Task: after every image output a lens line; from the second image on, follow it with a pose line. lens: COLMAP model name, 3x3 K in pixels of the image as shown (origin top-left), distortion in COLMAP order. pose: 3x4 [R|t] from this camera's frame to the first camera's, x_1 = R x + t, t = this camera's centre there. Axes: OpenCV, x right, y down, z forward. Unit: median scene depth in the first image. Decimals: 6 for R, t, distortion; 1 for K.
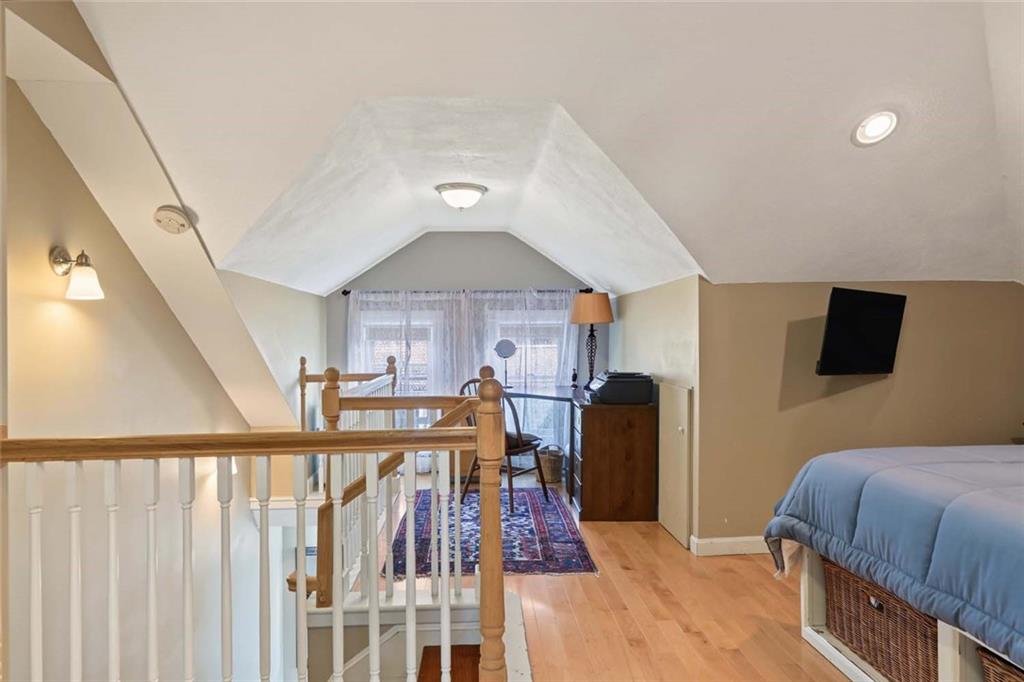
lens RADIAL K [[620.8, 0, 508.7], [0, 620.8, 340.6], [0, 0, 1]] dist [0.008396, -0.002381]
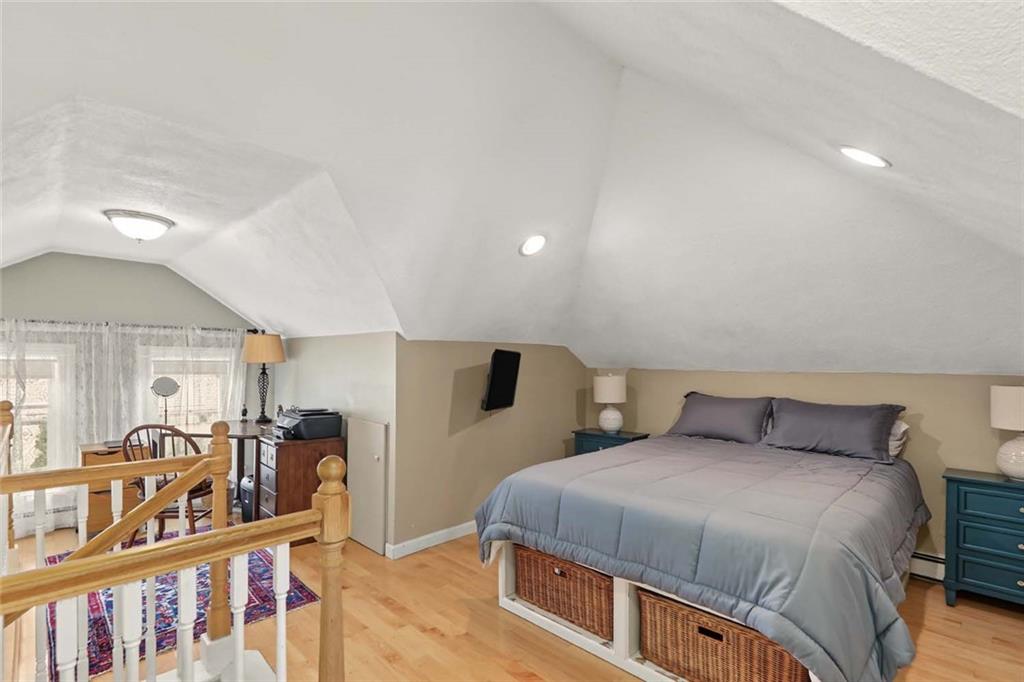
lens RADIAL K [[481.8, 0, 504.4], [0, 481.8, 369.1], [0, 0, 1]] dist [0.002810, -0.000524]
pose [[0.753816, 0.003923, 0.657074, -0.157079], [-0.011653, 0.999905, 0.007399, -0.040581], [-0.656982, -0.013235, 0.753790, 0.133022]]
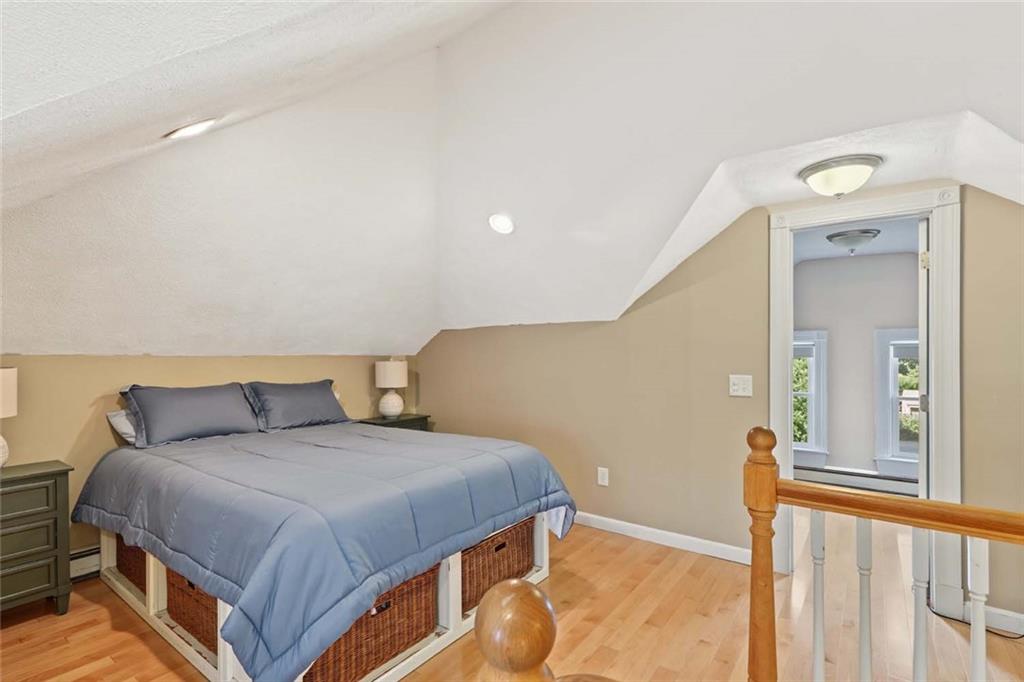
lens RADIAL K [[481.8, 0, 510.9], [0, 481.8, 341.4], [0, 0, 1]] dist [0.002810, -0.000524]
pose [[-0.764240, 0.025876, 0.644413, -0.114974], [0.006751, 0.999461, -0.032127, -0.028510], [-0.644897, -0.020202, -0.764002, 0.906378]]
